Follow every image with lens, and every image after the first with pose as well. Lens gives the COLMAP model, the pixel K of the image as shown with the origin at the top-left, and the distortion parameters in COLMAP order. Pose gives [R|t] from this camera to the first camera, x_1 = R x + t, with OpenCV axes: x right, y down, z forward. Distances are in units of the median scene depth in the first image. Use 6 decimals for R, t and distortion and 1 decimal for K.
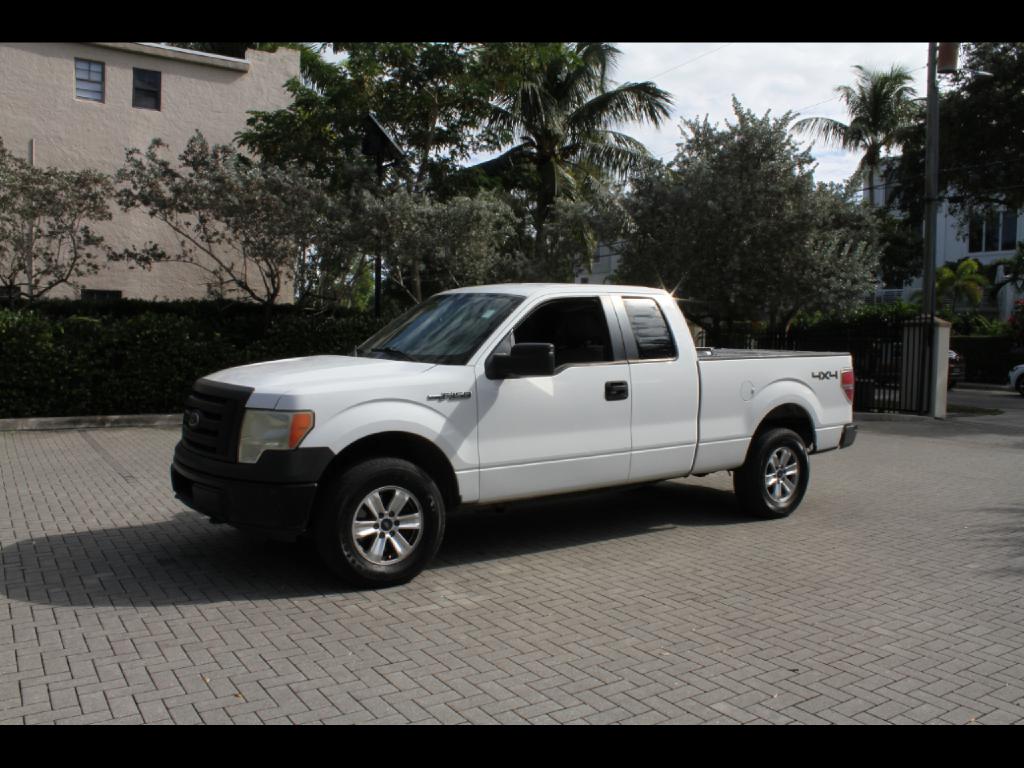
lens RADIAL K [[854.6, 0, 515.7], [0, 854.6, 383.2], [0, 0, 1]] dist [-0.156657, 0.138758]
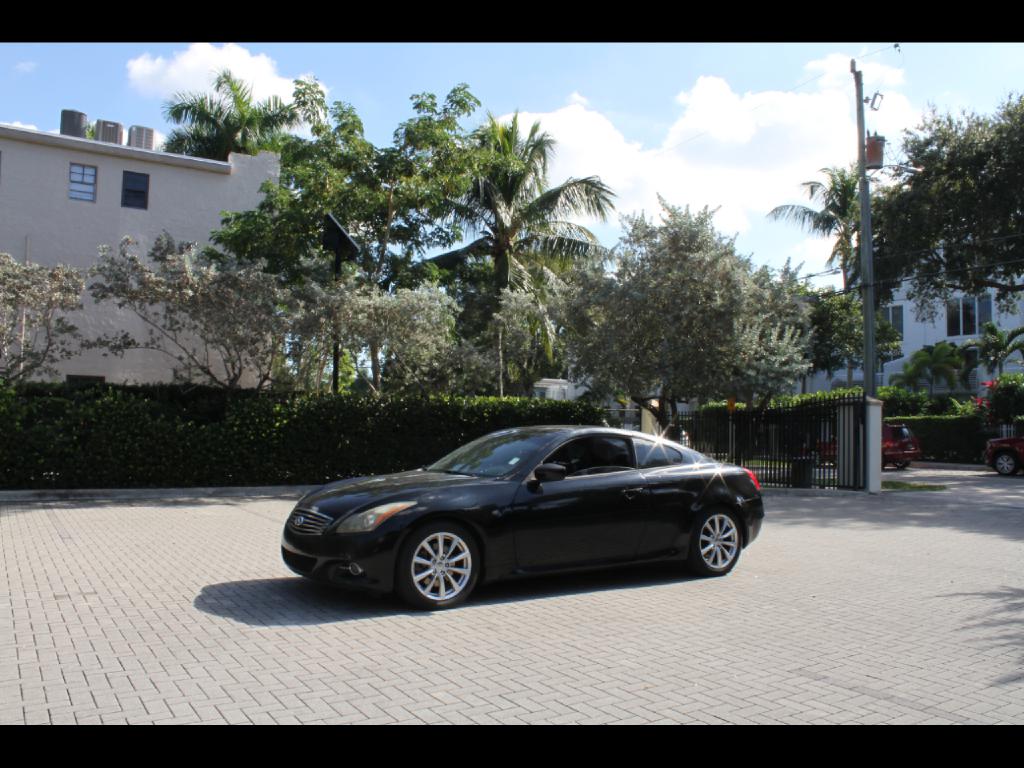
lens RADIAL K [[854.6, 0, 514.1], [0, 854.6, 384.0], [0, 0, 1]] dist [-0.156657, 0.138758]
pose [[0.999897, -0.004982, -0.013445, 0.084680], [0.003560, 0.994591, -0.103805, 0.013875], [0.013890, 0.103747, 0.994507, -0.062392]]
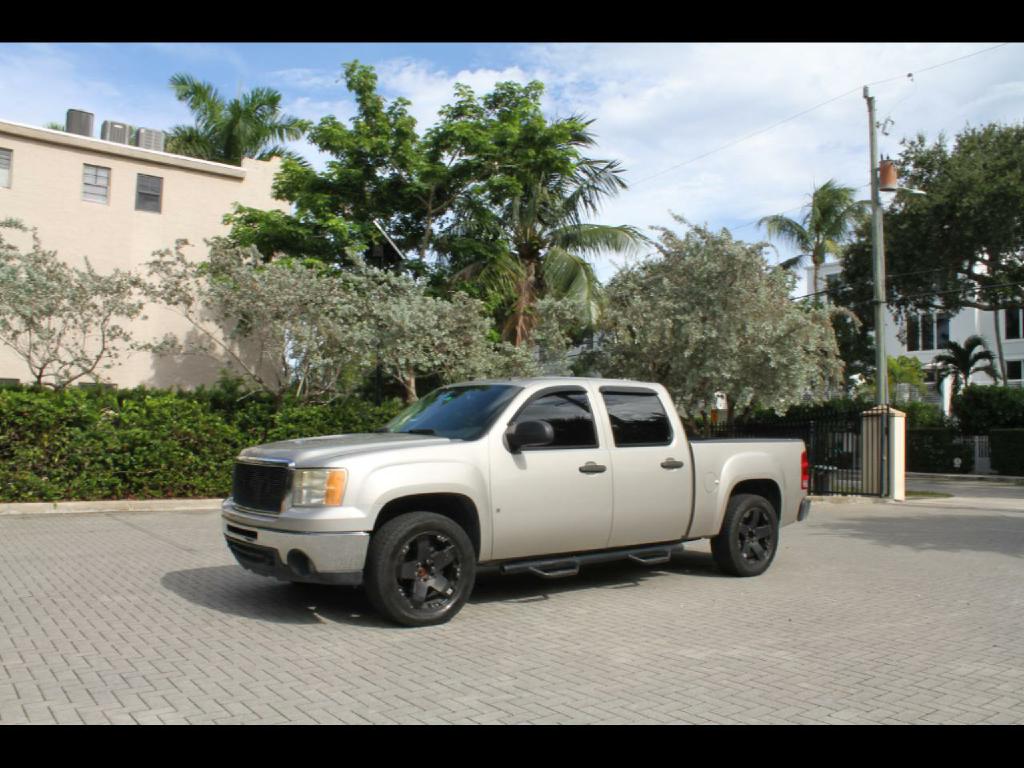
lens RADIAL K [[854.6, 0, 519.6], [0, 854.6, 385.2], [0, 0, 1]] dist [-0.156657, 0.138758]
pose [[0.997748, 0.001305, 0.067067, -0.064094], [0.006452, 0.993307, -0.115322, 0.015575], [-0.066769, 0.115495, 0.991061, -0.070017]]
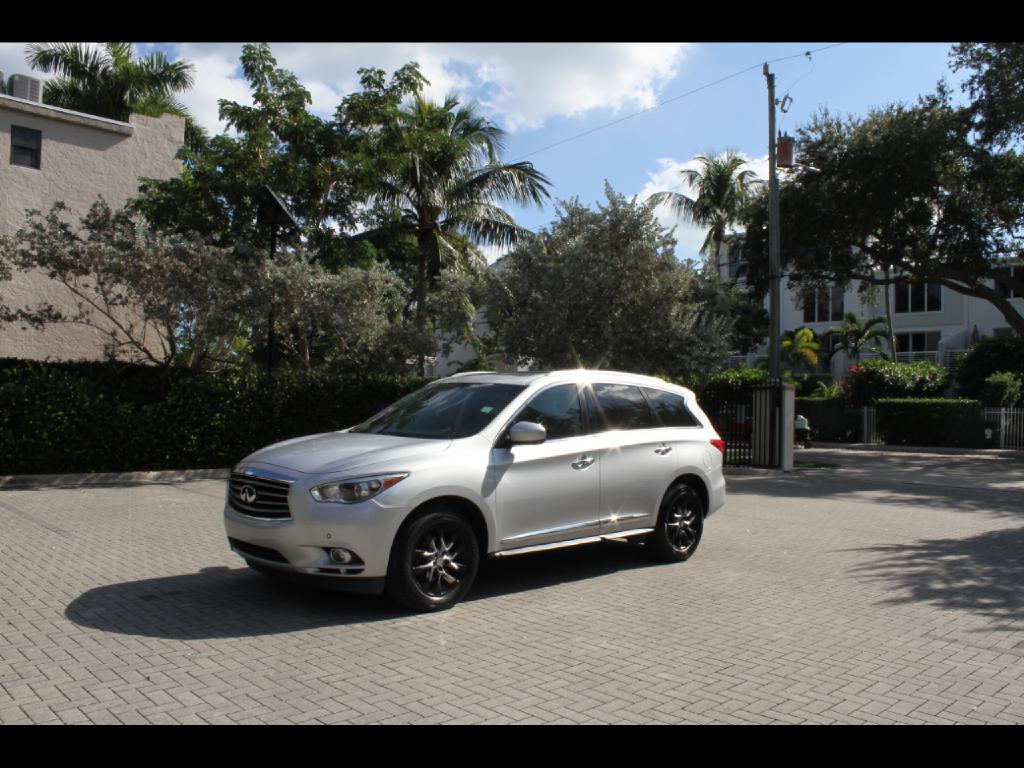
lens RADIAL K [[854.6, 0, 516.7], [0, 854.6, 383.5], [0, 0, 1]] dist [-0.156657, 0.138758]
pose [[0.985216, 0.005278, 0.171238, -0.046783], [0.007701, 0.997151, -0.075043, 0.006399], [-0.171146, 0.075253, 0.982368, -0.064612]]
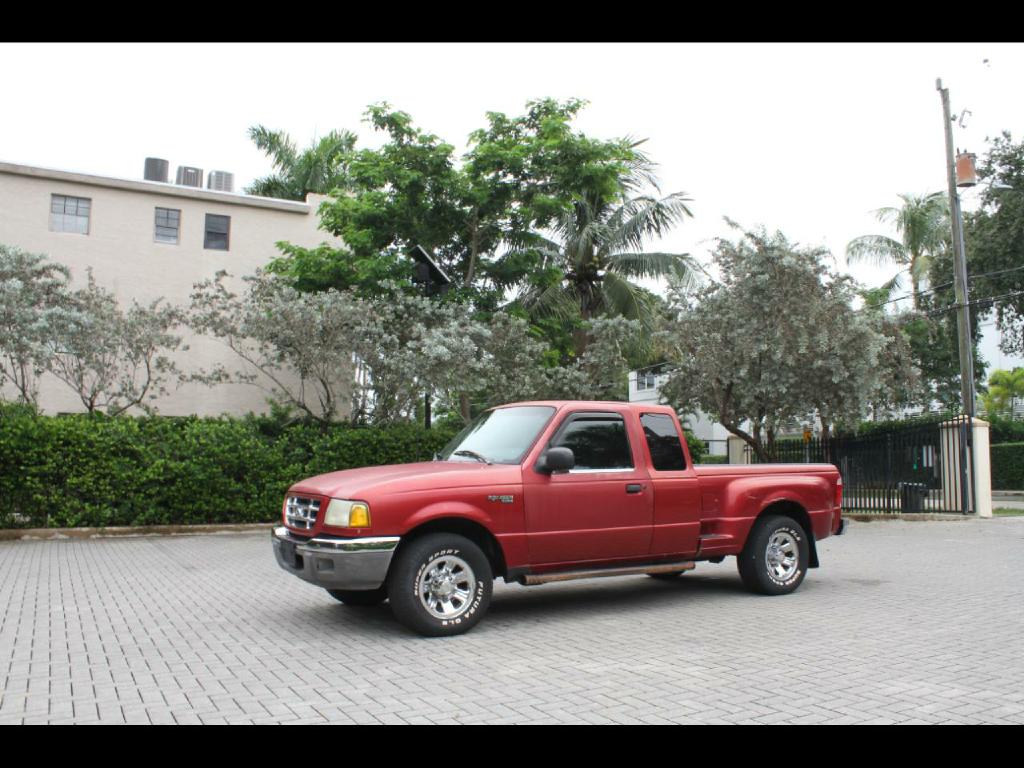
lens RADIAL K [[854.6, 0, 517.4], [0, 854.6, 395.4], [0, 0, 1]] dist [-0.156657, 0.138758]
pose [[0.997194, -0.028260, -0.069322, 0.025321], [0.018173, 0.989695, -0.142037, 0.029020], [0.072621, 0.140378, 0.987431, -0.045813]]
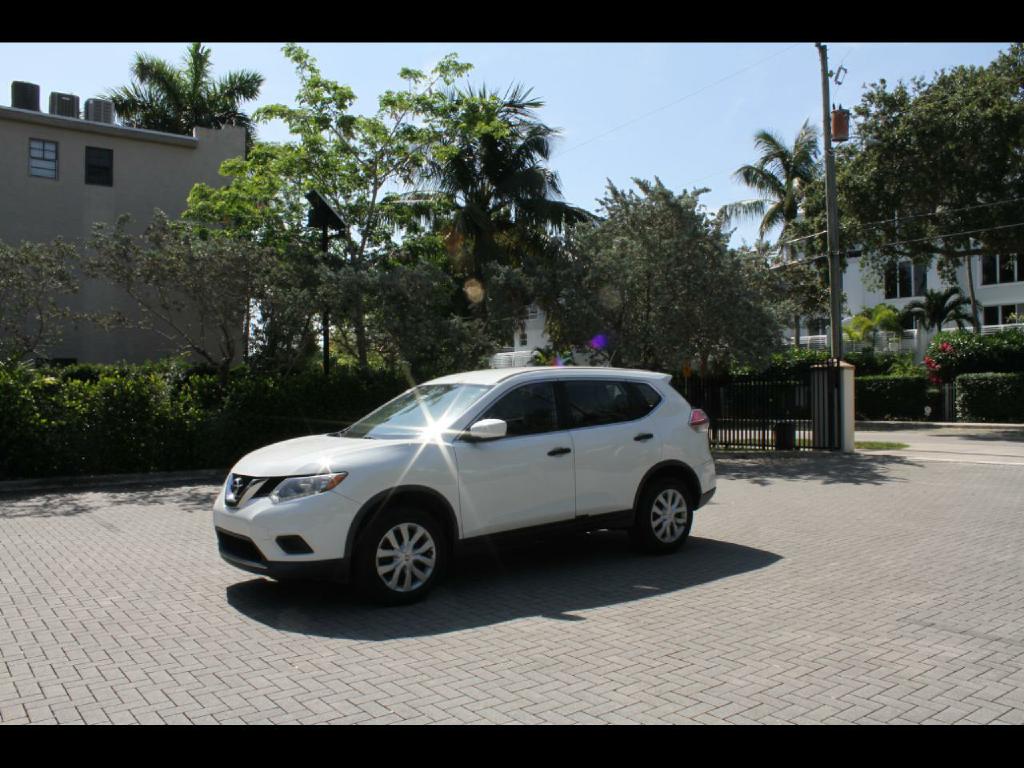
lens RADIAL K [[854.6, 0, 512.4], [0, 854.6, 384.8], [0, 0, 1]] dist [-0.156657, 0.138758]
pose [[0.997517, -0.030103, 0.063669, 0.002962], [0.034105, 0.997447, -0.062733, 0.006523], [-0.061618, 0.064748, 0.995997, -0.082433]]
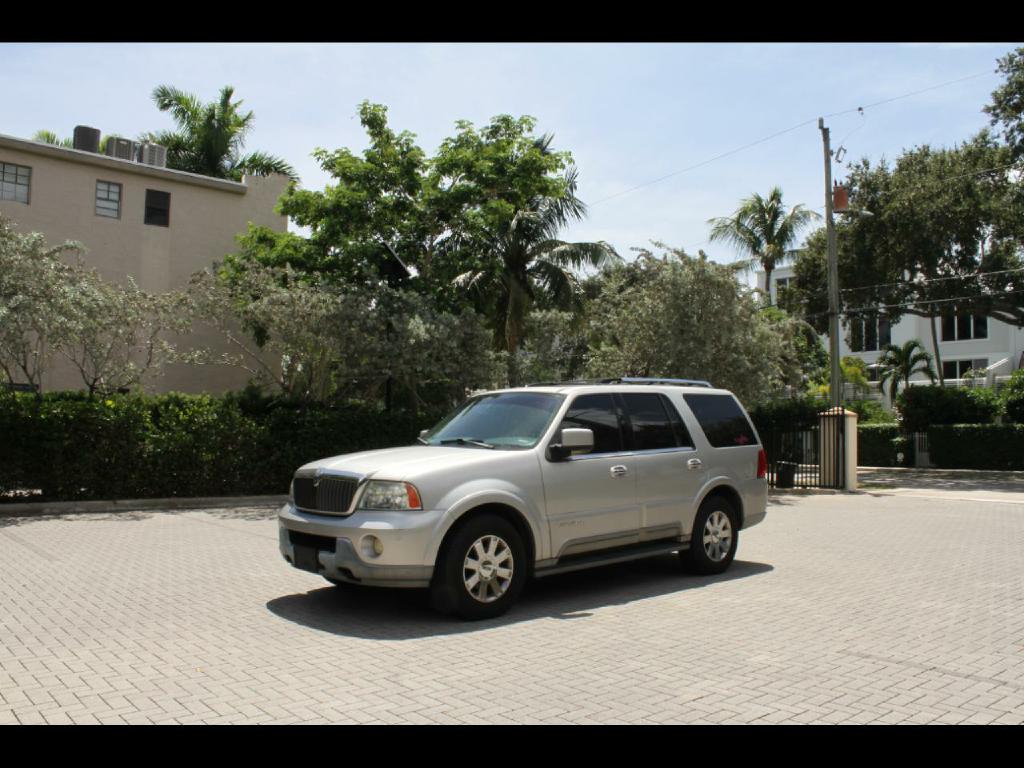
lens RADIAL K [[854.6, 0, 515.1], [0, 854.6, 384.2], [0, 0, 1]] dist [-0.156657, 0.138758]
pose [[0.992033, -0.000615, 0.125974, -0.152134], [0.014727, 0.993698, -0.111122, 0.014934], [-0.125112, 0.112092, 0.985790, -0.188922]]
